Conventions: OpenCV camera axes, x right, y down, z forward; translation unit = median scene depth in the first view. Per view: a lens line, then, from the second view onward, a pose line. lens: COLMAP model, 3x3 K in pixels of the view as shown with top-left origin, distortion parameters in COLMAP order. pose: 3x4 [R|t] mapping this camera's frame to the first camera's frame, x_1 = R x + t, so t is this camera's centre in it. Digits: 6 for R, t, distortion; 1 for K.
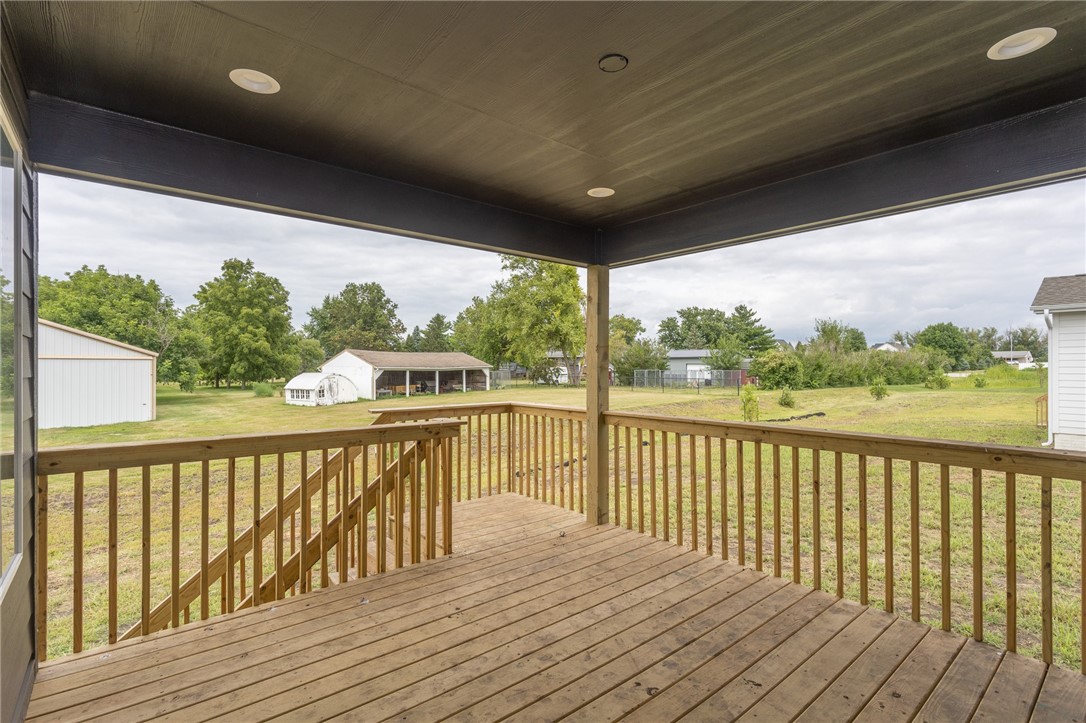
lens RADIAL K [[523.8, 0, 547.1], [0, 523.8, 358.9], [0, 0, 1]] dist [0.003999, 0.000295]
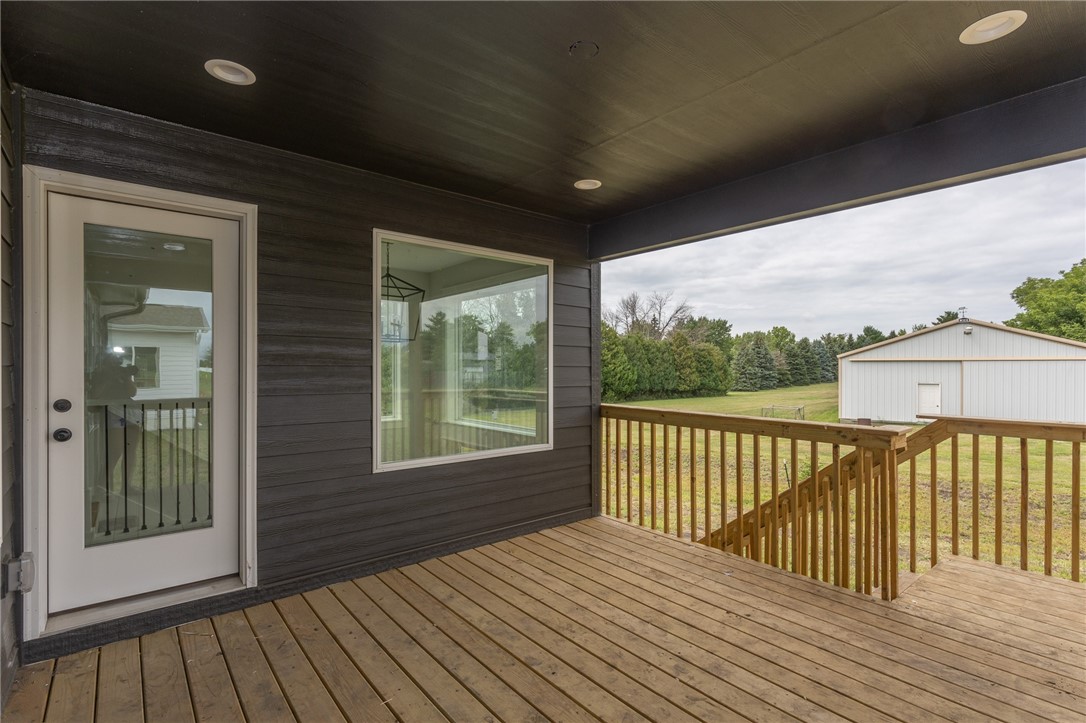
lens RADIAL K [[523.8, 0, 547.1], [0, 523.8, 364.0], [0, 0, 1]] dist [0.003999, 0.000295]
pose [[-0.001929, 0.001946, -0.999996, 0.789268], [0.004796, 0.999987, 0.001937, 0.017110], [0.999987, -0.004792, -0.001938, 0.645819]]
